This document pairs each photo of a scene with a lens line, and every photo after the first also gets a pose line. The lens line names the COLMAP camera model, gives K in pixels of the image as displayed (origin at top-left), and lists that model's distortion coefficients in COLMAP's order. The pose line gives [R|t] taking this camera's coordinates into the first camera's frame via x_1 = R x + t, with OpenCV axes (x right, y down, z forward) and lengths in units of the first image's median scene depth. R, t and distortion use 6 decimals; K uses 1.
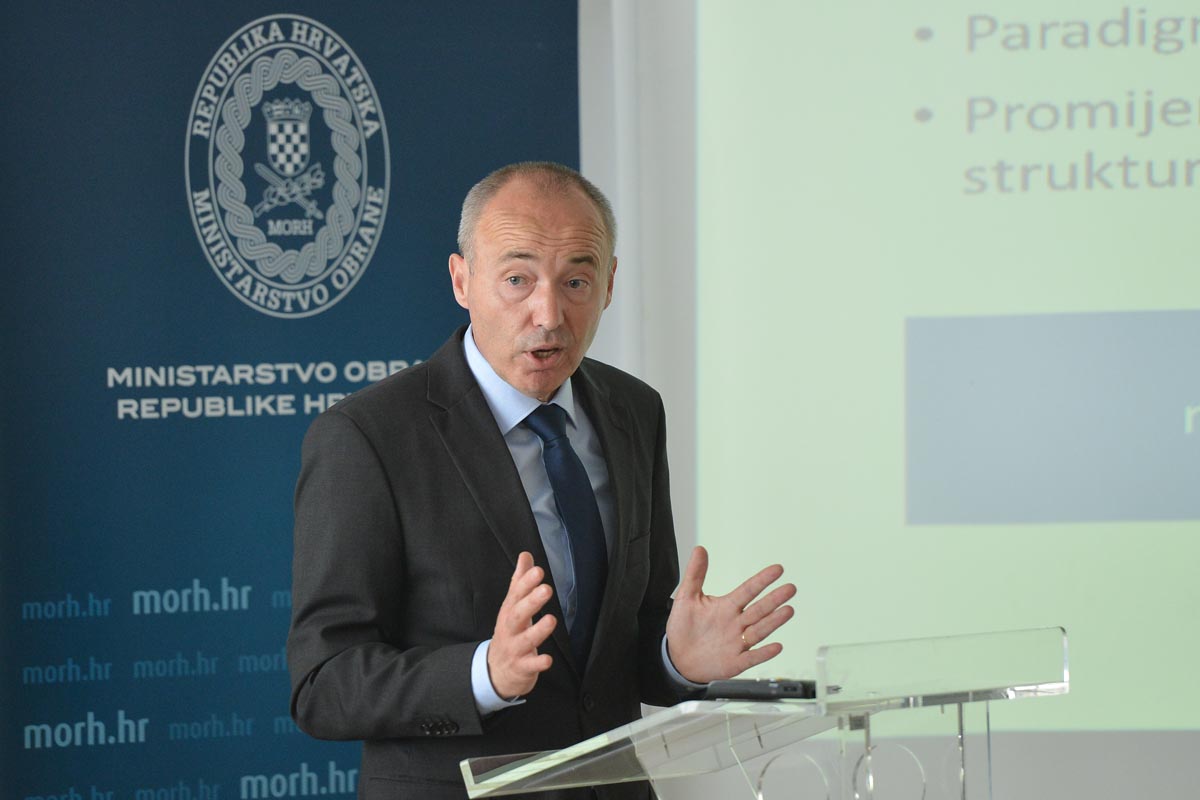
lens RADIAL K [[8230.1, 0, 600.1], [0, 8230.1, 402.9], [0, 0, 1]] dist [0.405357, 0.000000]
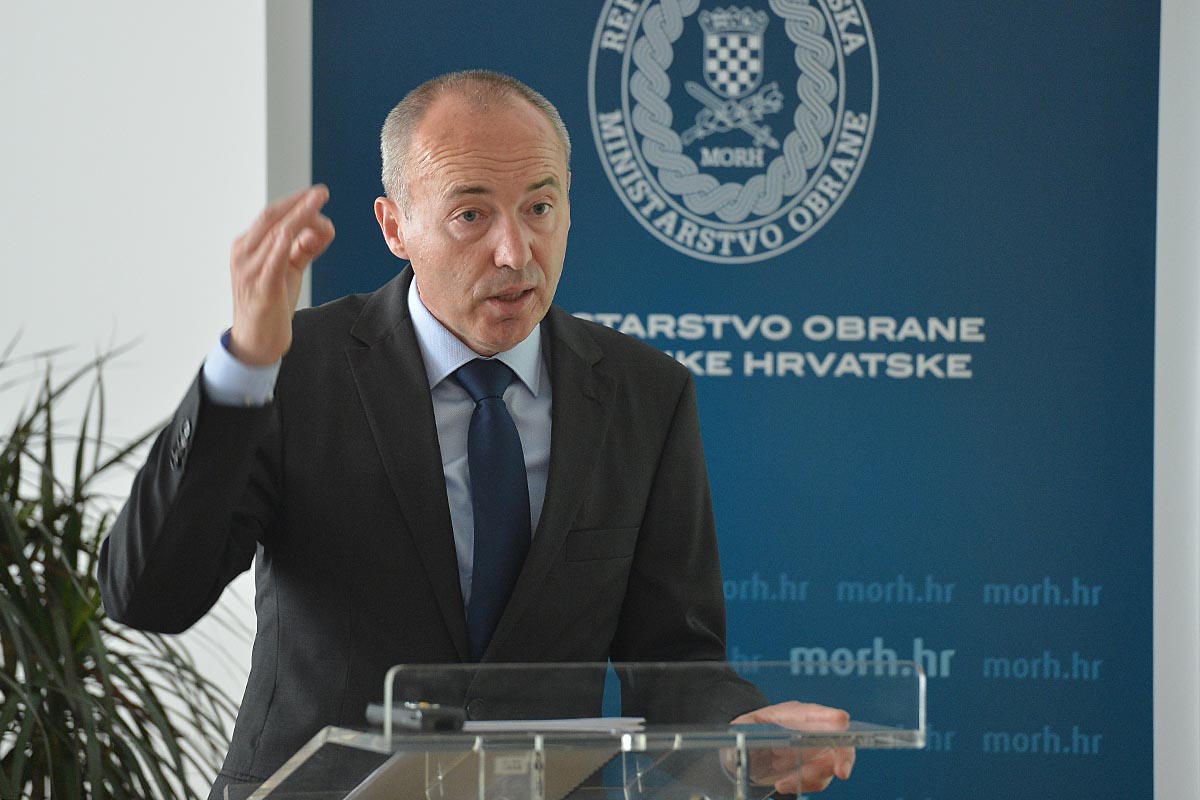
lens RADIAL K [[8230.1, 0, 600.0], [0, 8230.1, 397.4], [0, 0, 1]] dist [0.405357, 0.000000]
pose [[0.738179, 0.039501, -0.673448, 0.531264], [-0.033204, 0.999202, 0.022213, -0.014899], [0.673788, 0.005963, 0.738901, 0.356006]]
